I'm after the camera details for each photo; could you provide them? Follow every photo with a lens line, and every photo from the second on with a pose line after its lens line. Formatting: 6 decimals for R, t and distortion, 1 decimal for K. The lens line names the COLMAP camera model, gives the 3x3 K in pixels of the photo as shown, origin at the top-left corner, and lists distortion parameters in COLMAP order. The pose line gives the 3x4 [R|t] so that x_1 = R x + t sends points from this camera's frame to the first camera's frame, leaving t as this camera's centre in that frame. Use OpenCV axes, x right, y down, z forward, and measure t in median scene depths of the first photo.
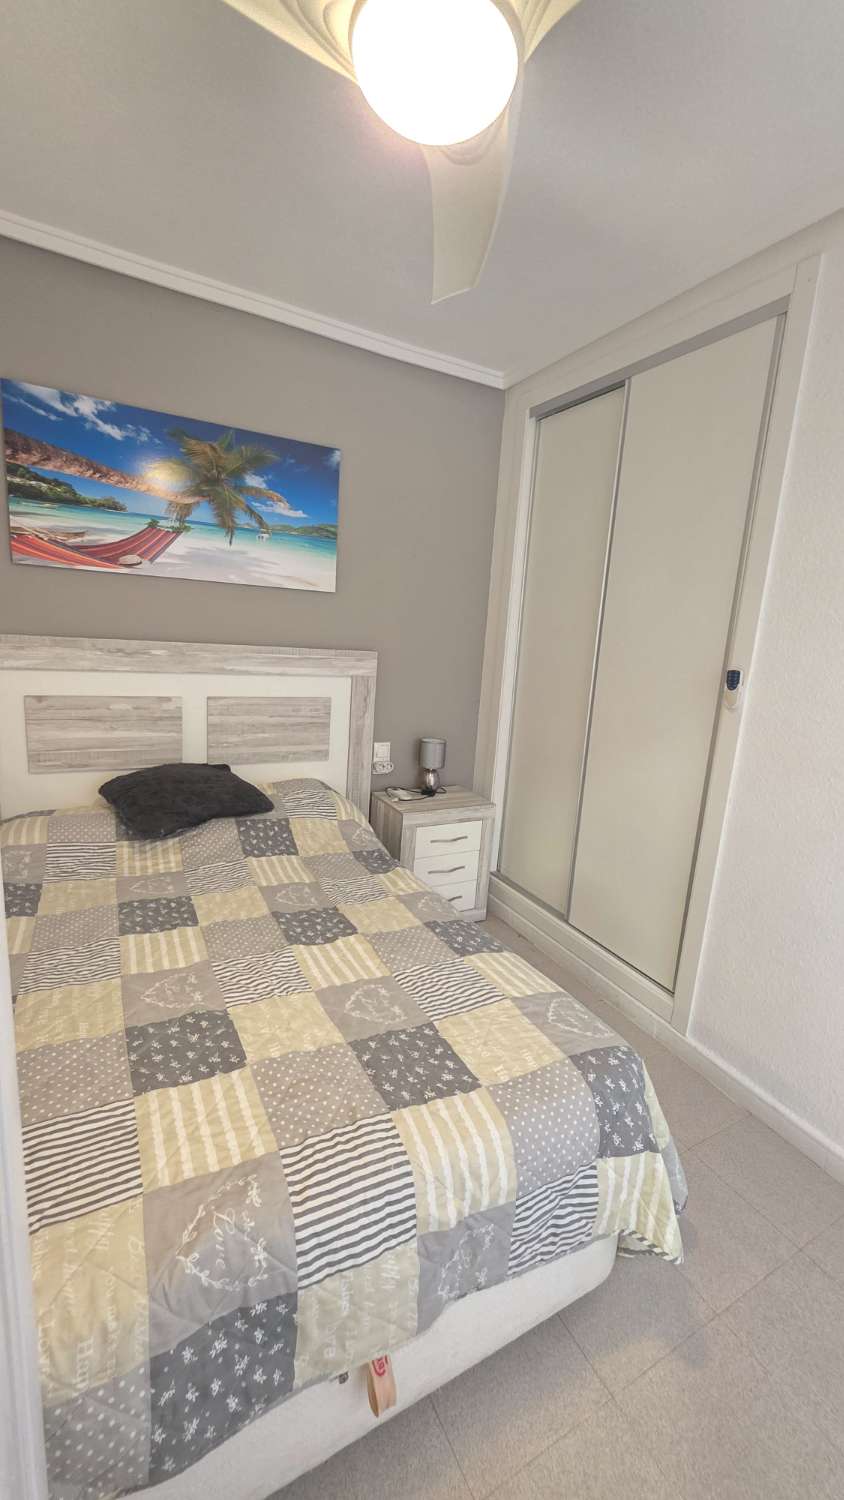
lens RADIAL K [[603.0, 0, 427.6], [0, 603.0, 744.3], [0, 0, 1]] dist [0.001323, -0.000332]
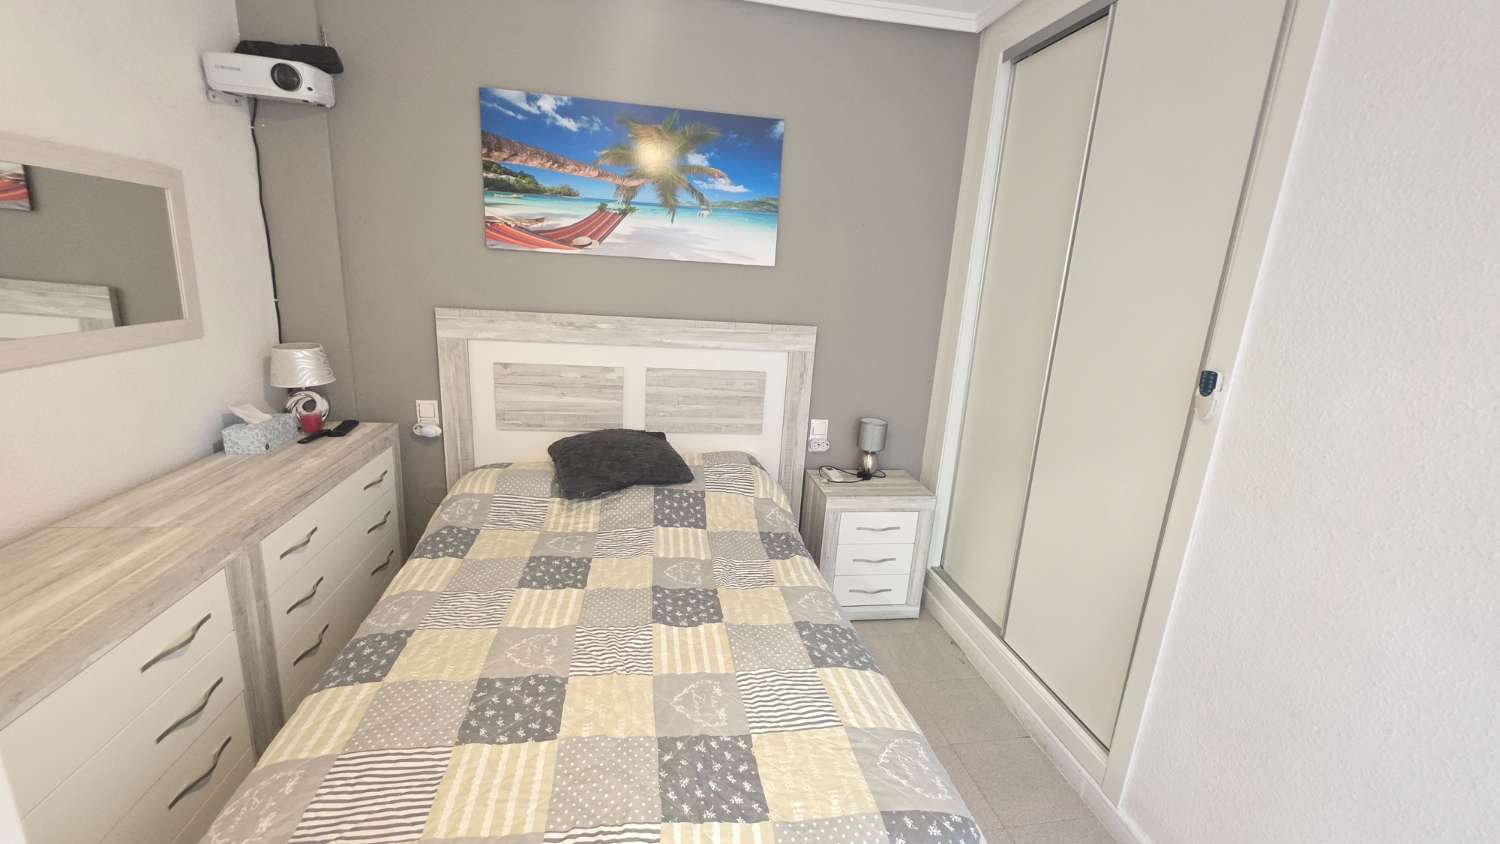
lens RADIAL K [[603.0, 0, 749.5], [0, 603.0, 417.1], [0, 0, 1]] dist [0.001323, -0.000332]
pose [[0.945678, 0.068708, -0.317762, 0.171958], [-0.060256, 0.997520, 0.036363, -0.048871], [0.319472, -0.015241, 0.947473, 0.060840]]
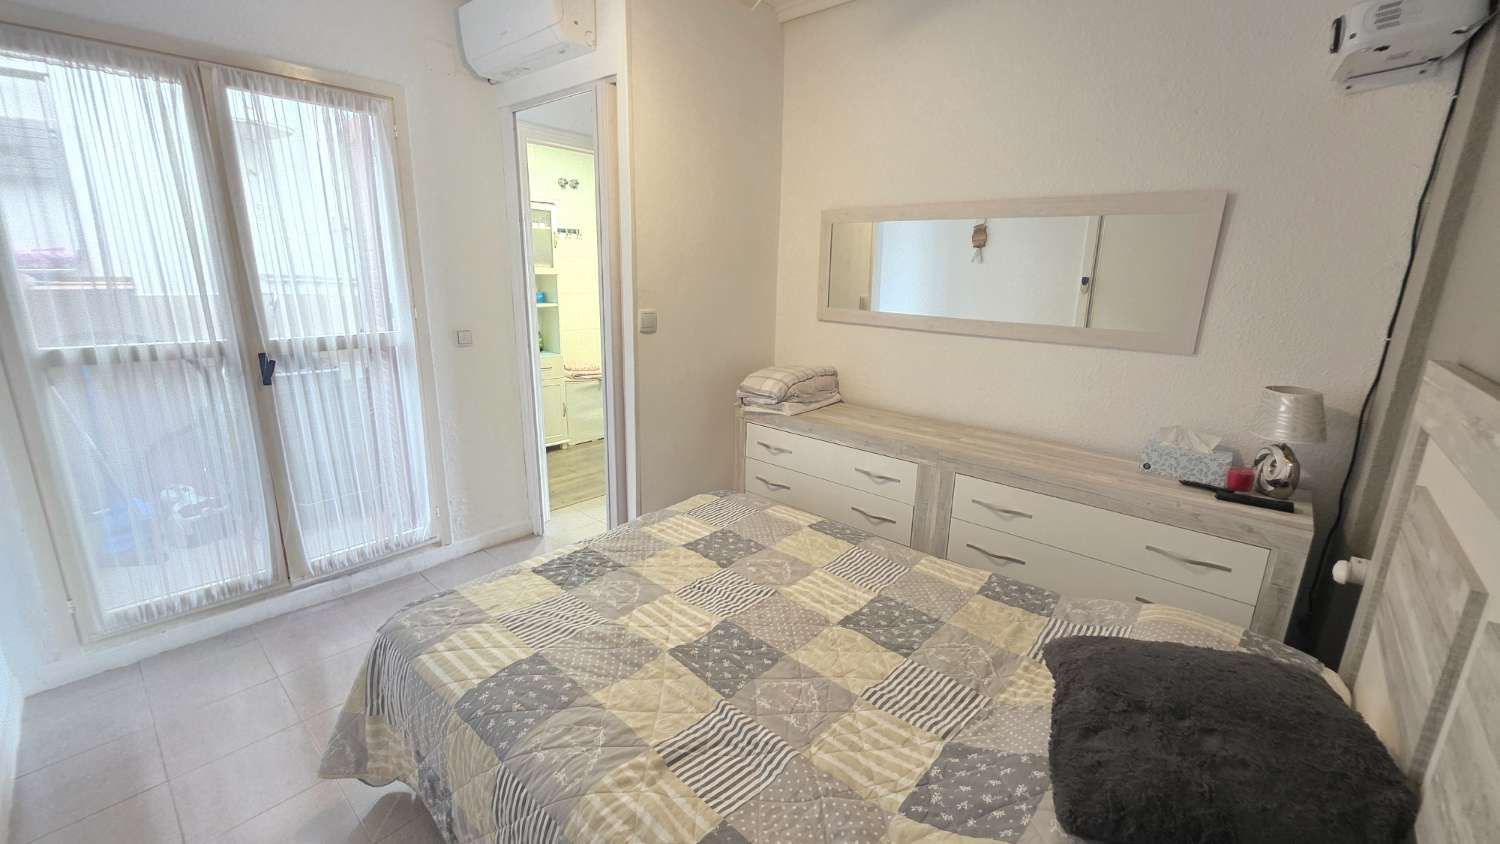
lens RADIAL K [[603.0, 0, 748.0], [0, 603.0, 420.7], [0, 0, 1]] dist [0.001323, -0.000332]
pose [[-0.939897, -0.010228, -0.341304, 0.052222], [-0.151795, 0.907868, 0.390812, -0.250789], [0.305862, 0.419131, -0.854855, 1.265226]]
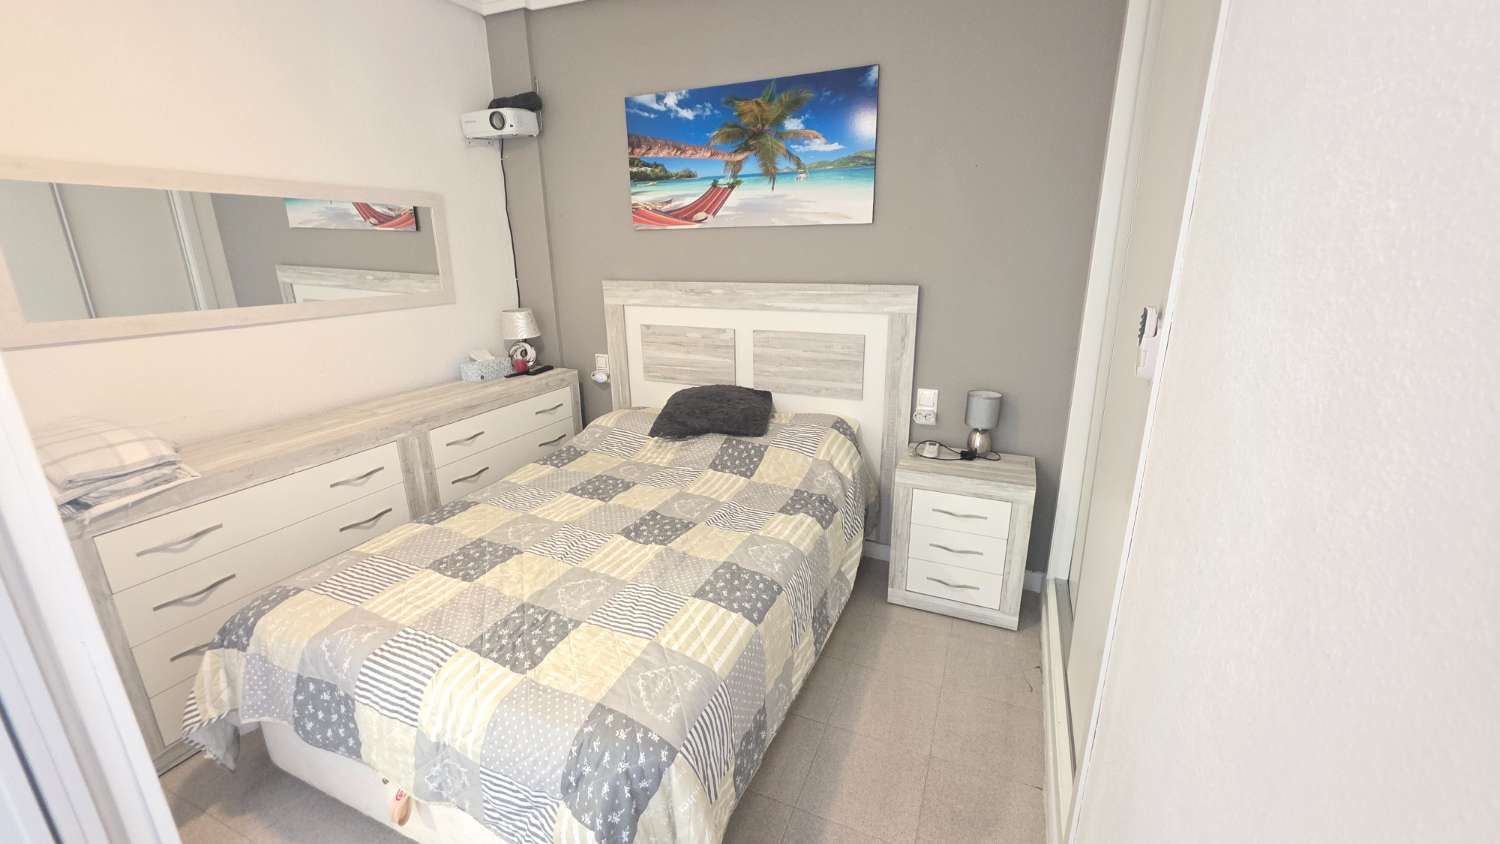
lens RADIAL K [[603.0, 0, 749.6], [0, 603.0, 418.5], [0, 0, 1]] dist [0.001323, -0.000332]
pose [[0.604290, 0.147223, -0.783045, 0.635519], [-0.099263, 0.989035, 0.109348, -0.042969], [0.790557, 0.011649, 0.612277, 0.344259]]
